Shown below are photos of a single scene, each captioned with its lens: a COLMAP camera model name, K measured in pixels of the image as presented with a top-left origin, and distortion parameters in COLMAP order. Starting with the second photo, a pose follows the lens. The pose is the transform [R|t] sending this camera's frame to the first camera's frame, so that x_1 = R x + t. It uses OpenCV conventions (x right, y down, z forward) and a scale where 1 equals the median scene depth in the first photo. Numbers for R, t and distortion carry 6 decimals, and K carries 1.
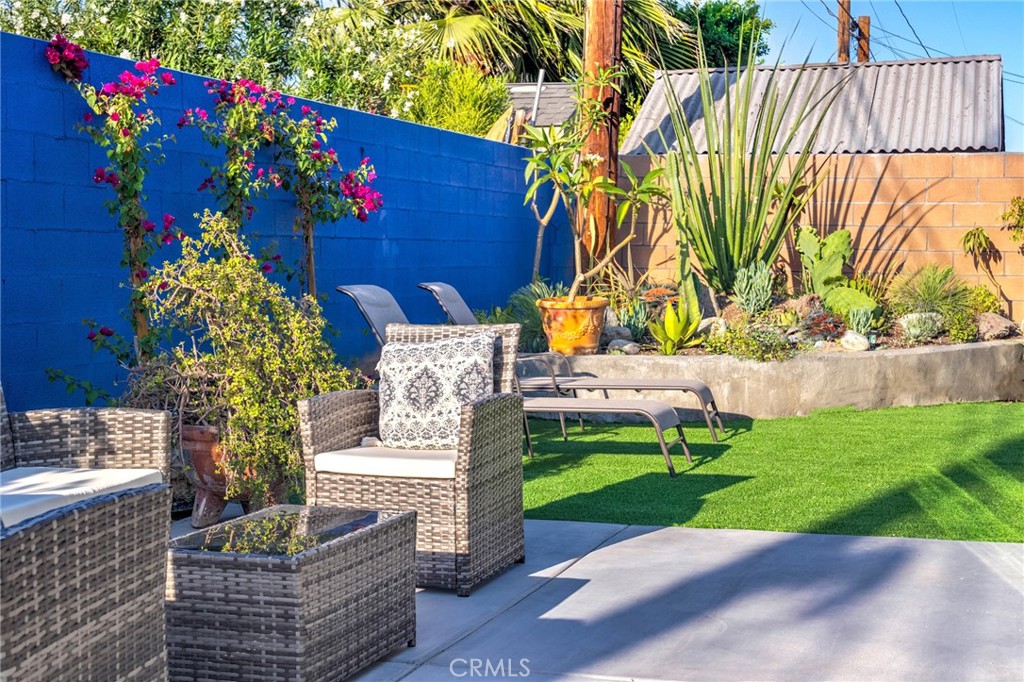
lens RADIAL K [[1495.0, 0, 511.2], [0, 1495.0, 340.8], [0, 0, 1]] dist [0.025888, 0.000000]
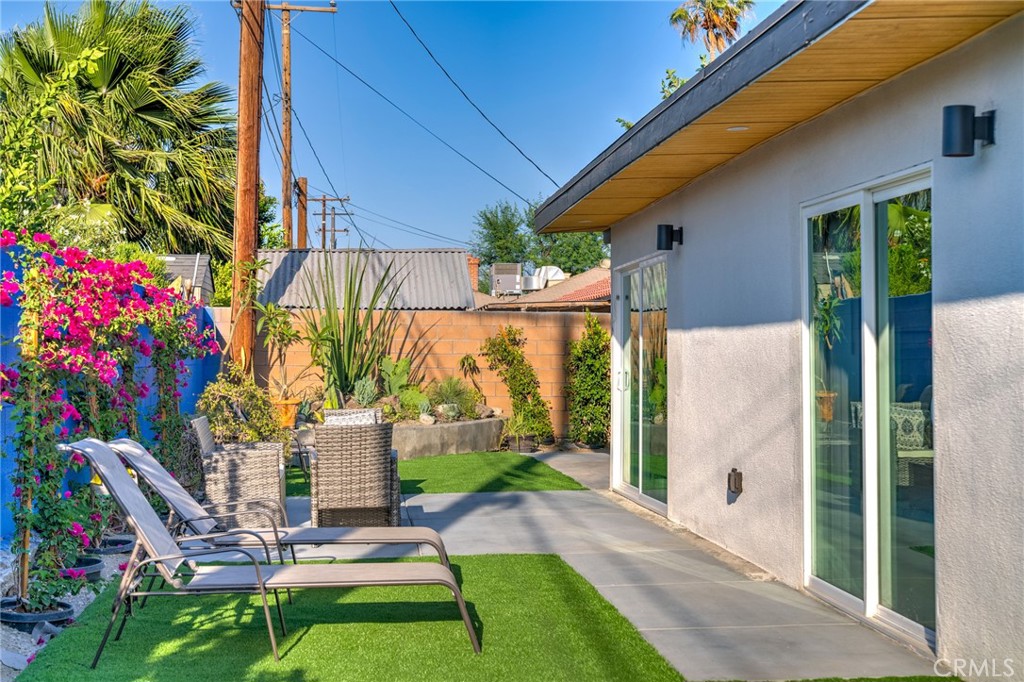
lens RADIAL K [[1513.8, 0, 512.0], [0, 1513.8, 341.4], [0, 0, 1]] dist [0.000963, 0.000000]
pose [[0.907623, 0.000014, 0.419786, -0.371721], [0.028334, 0.997718, -0.061293, 0.017664], [-0.418828, 0.067525, 0.905551, -0.600766]]
